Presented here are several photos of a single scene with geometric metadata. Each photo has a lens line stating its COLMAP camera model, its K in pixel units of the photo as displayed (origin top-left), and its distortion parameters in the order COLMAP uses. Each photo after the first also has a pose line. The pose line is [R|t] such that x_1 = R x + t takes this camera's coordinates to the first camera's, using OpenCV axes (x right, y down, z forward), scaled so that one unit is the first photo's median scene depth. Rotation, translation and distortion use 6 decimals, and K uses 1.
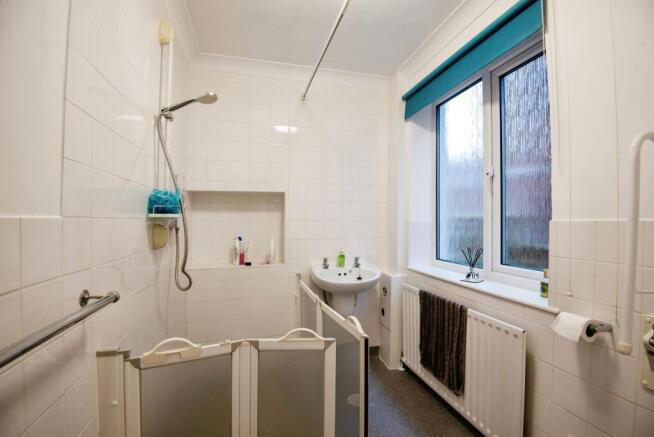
lens RADIAL K [[304.2, 0, 327.0], [0, 304.2, 218.5], [0, 0, 1]] dist [-0.001170, -0.000197]
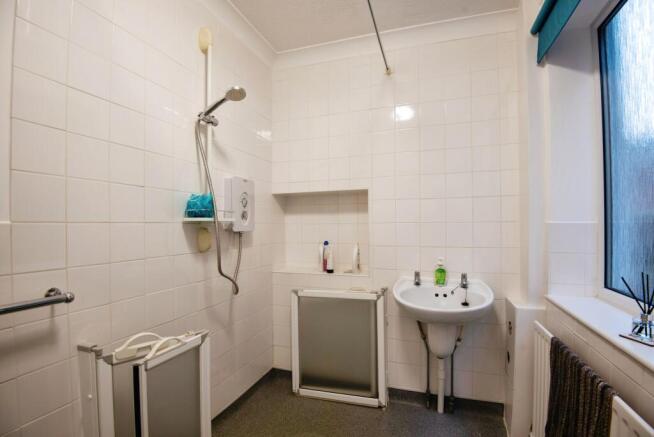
lens RADIAL K [[315.0, 0, 327.0], [0, 315.0, 218.5], [0, 0, 1]] dist [-0.018866, -0.000646]
pose [[0.842051, -0.011438, -0.539276, 0.234068], [0.008921, 0.999934, -0.007279, -0.000170], [0.539324, 0.001319, 0.842097, 0.211496]]
